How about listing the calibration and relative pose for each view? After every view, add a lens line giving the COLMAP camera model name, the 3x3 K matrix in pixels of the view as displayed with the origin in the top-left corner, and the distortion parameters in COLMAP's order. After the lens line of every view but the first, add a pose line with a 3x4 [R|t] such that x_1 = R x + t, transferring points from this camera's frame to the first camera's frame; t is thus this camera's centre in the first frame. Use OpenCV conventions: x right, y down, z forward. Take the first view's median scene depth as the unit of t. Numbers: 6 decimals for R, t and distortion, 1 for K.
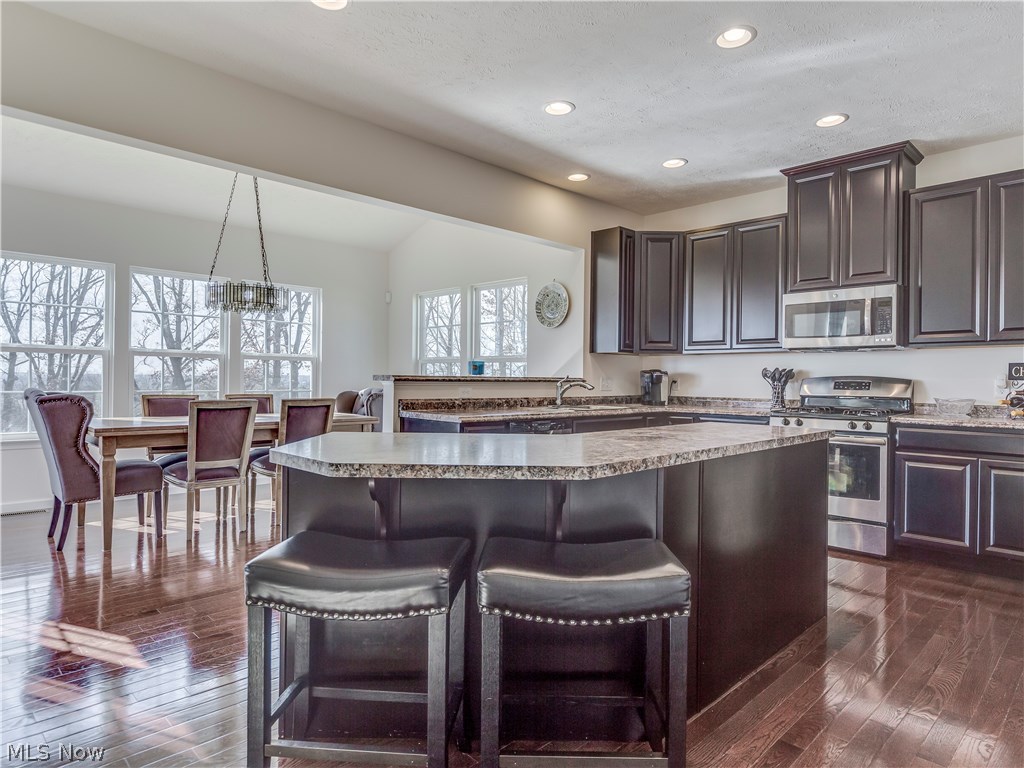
lens RADIAL K [[617.5, 0, 532.2], [0, 617.5, 382.4], [0, 0, 1]] dist [0.005416, 0.002321]
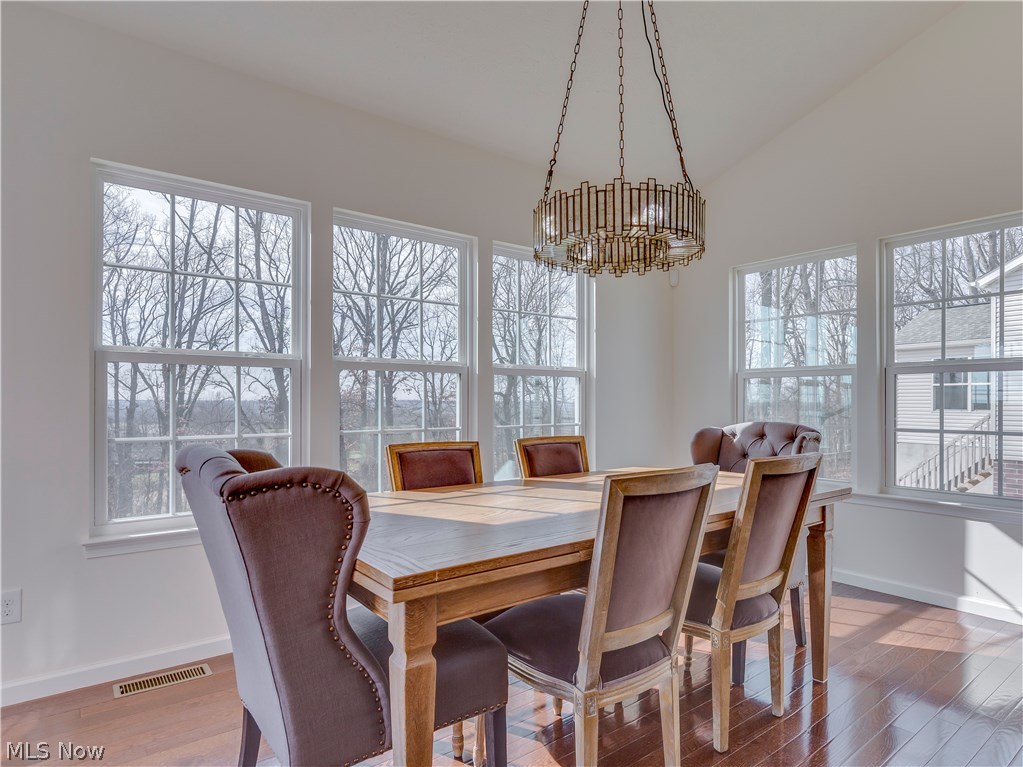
lens RADIAL K [[549.9, 0, 511.6], [0, 549.9, 399.6], [0, 0, 1]] dist [0.000986, 0.000131]
pose [[0.995532, -0.011570, -0.093718, -0.449832], [0.010909, 0.999912, -0.007561, -0.009620], [0.093798, 0.006505, 0.995570, 0.527942]]
